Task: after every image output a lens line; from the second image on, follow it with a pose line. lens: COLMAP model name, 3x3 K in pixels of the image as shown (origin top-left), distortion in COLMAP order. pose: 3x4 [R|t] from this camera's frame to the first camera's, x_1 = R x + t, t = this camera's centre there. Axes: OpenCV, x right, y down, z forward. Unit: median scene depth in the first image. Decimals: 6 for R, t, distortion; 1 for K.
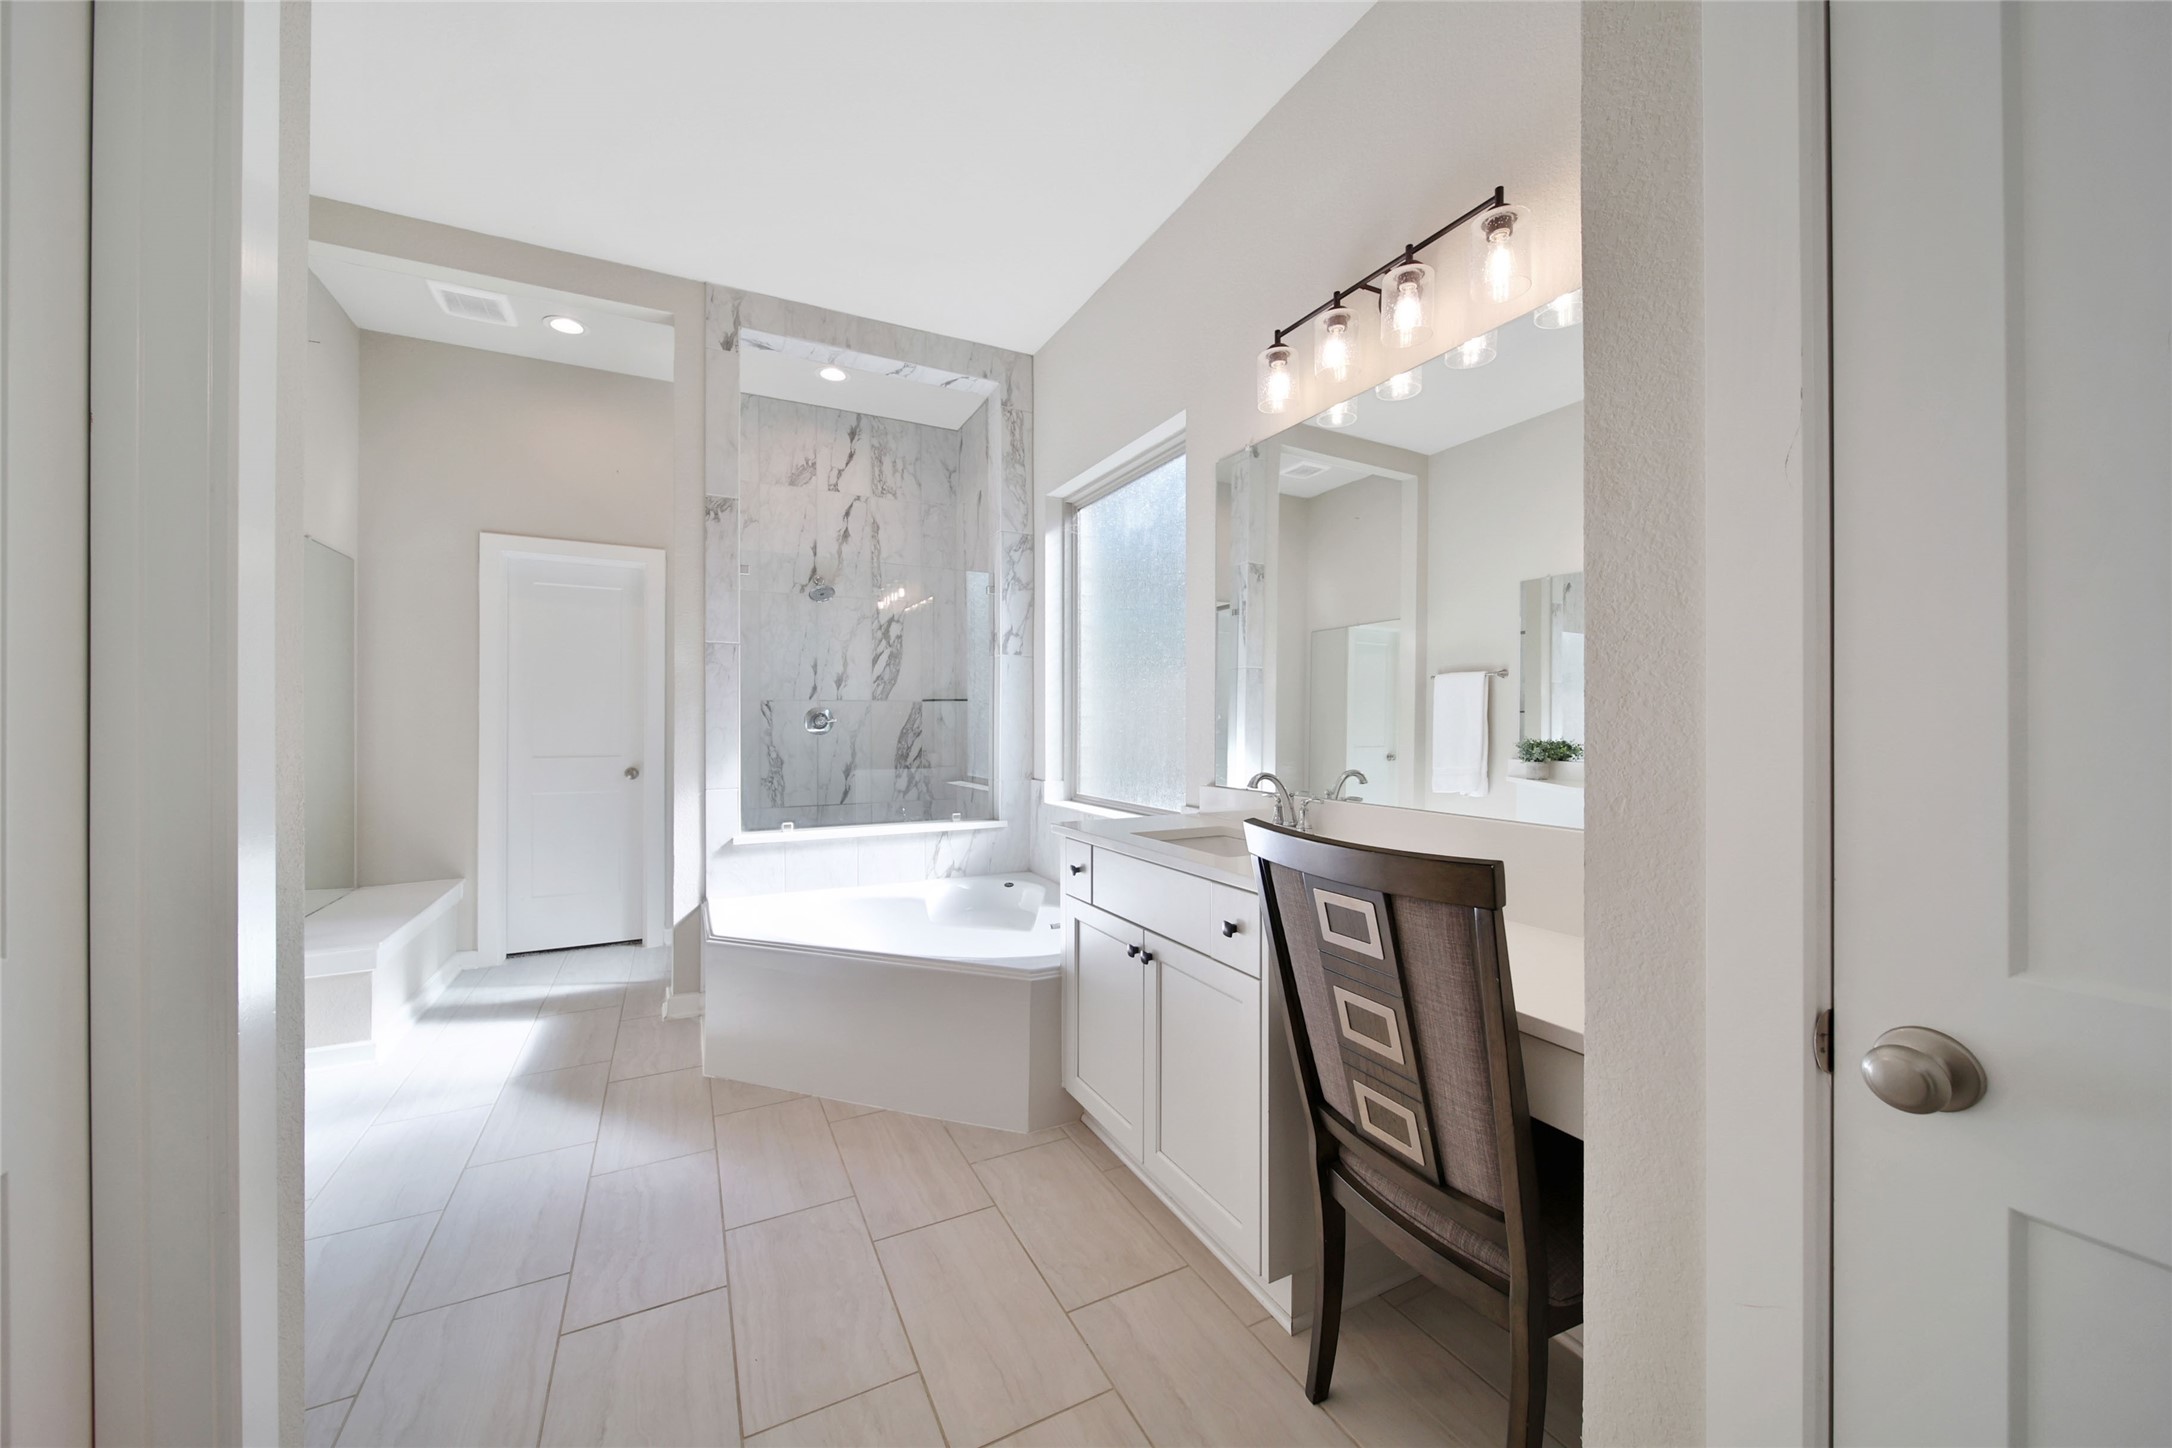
lens RADIAL K [[803.0, 0, 1088.6], [0, 803.0, 708.7], [0, 0, 1]] dist [0.001872, -0.002922]
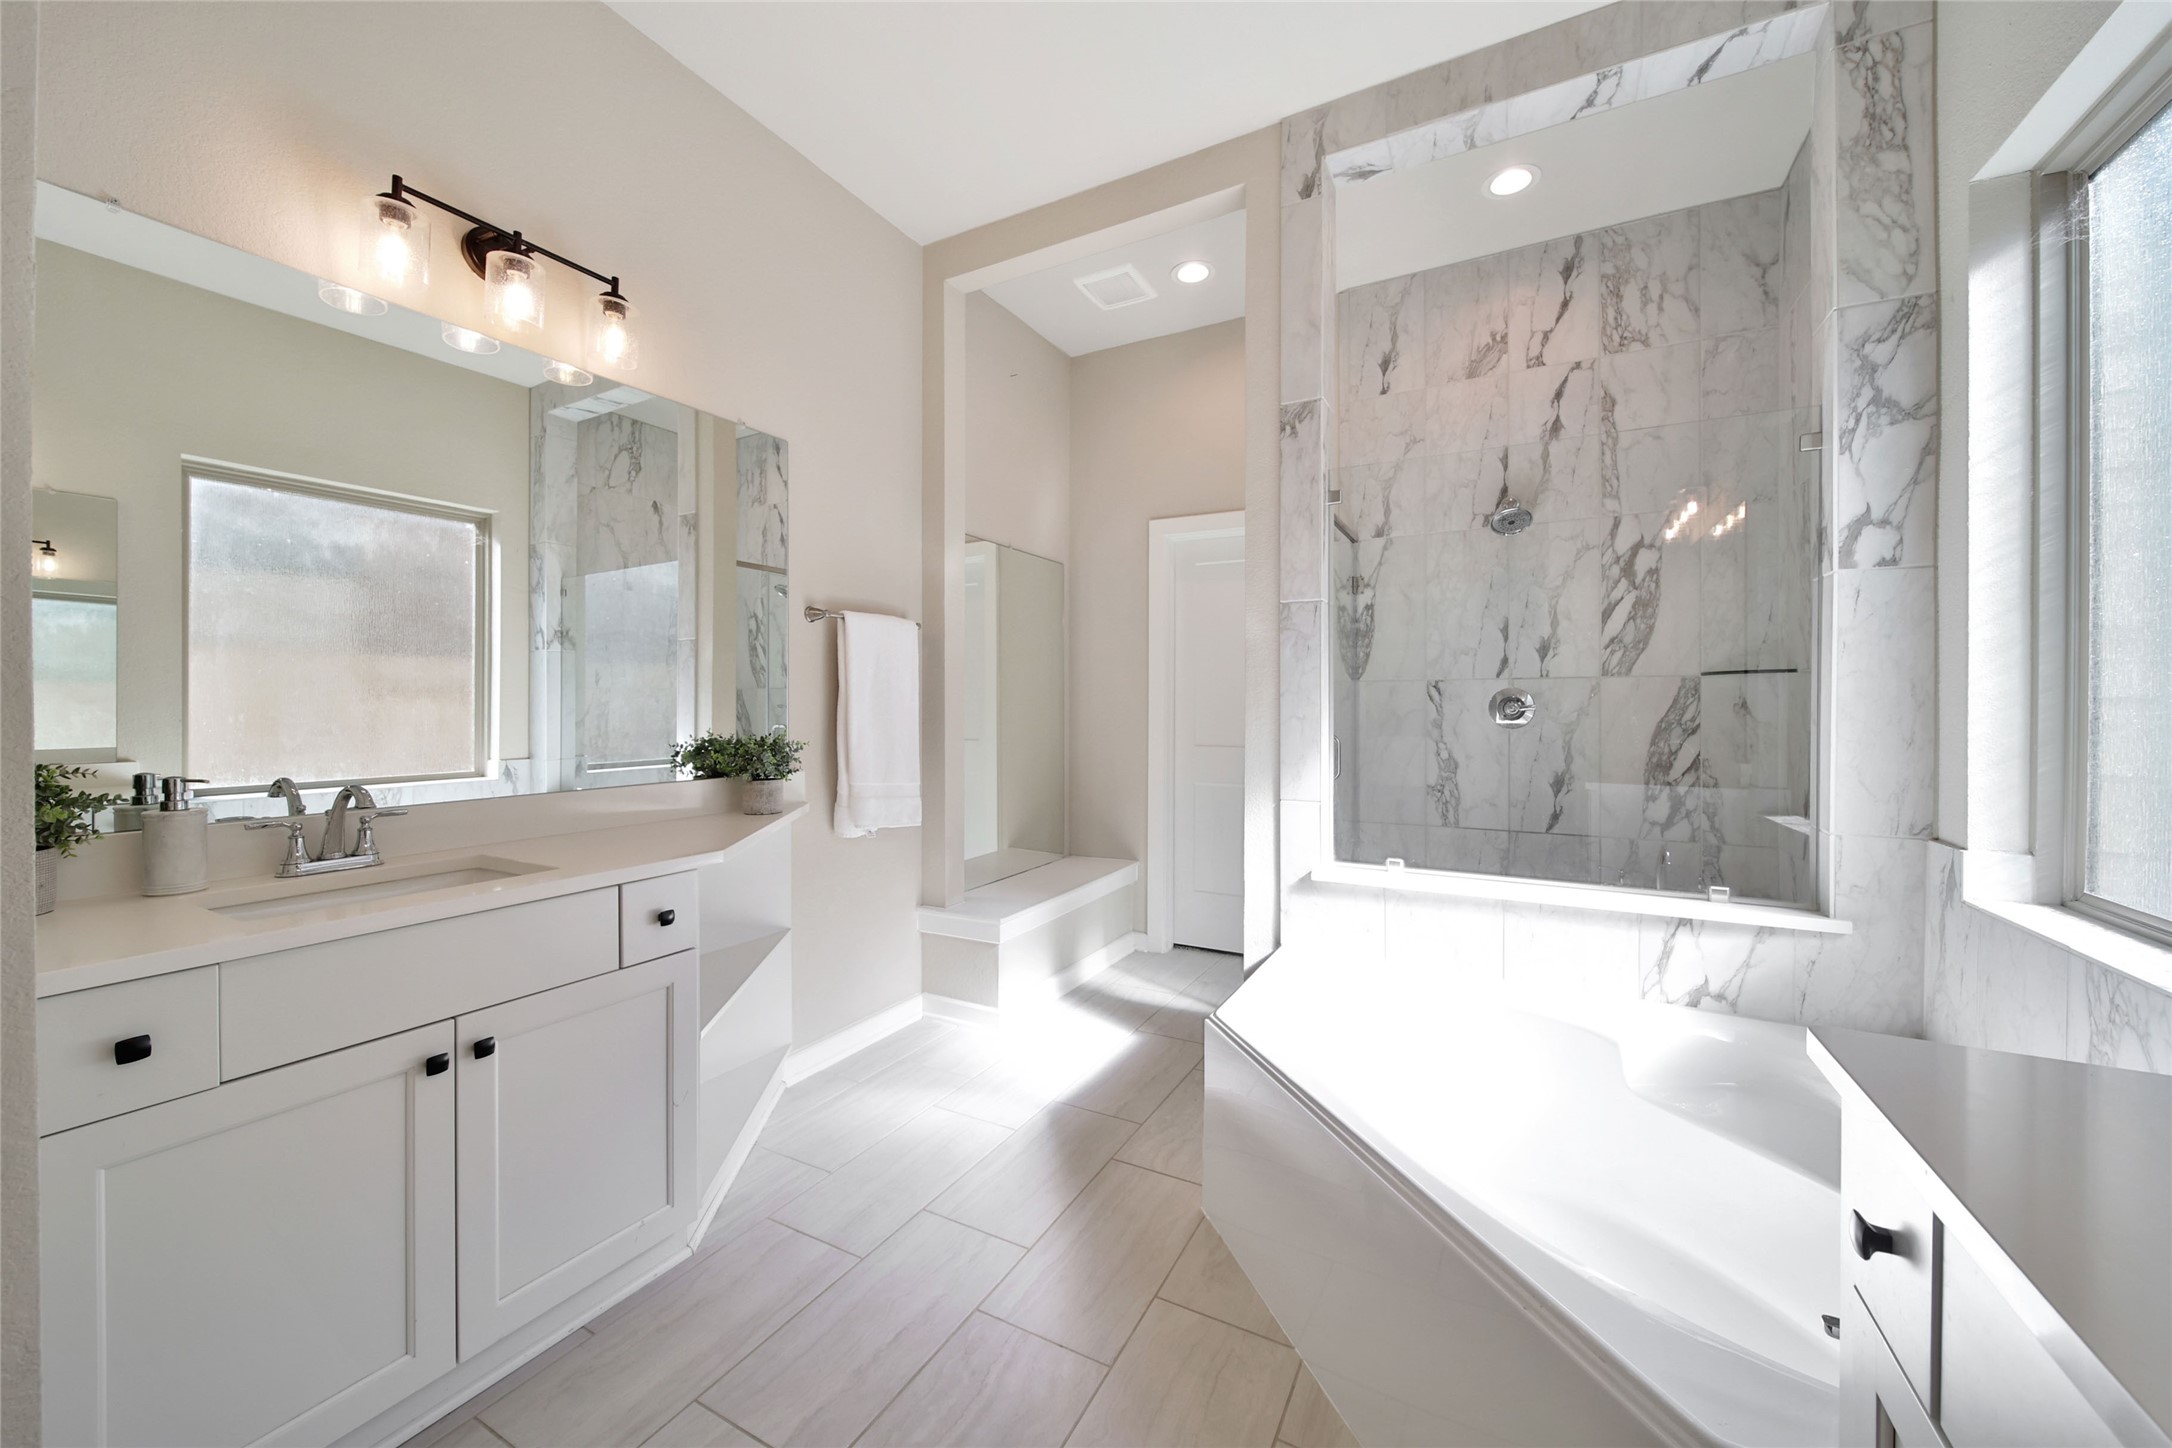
lens RADIAL K [[803.0, 0, 1088.6], [0, 803.0, 708.7], [0, 0, 1]] dist [0.001872, -0.002922]
pose [[0.562344, 0.003477, -0.826896, 0.030900], [0.010784, 0.999875, 0.011538, 0.003873], [0.826833, -0.015406, 0.562236, 0.321805]]
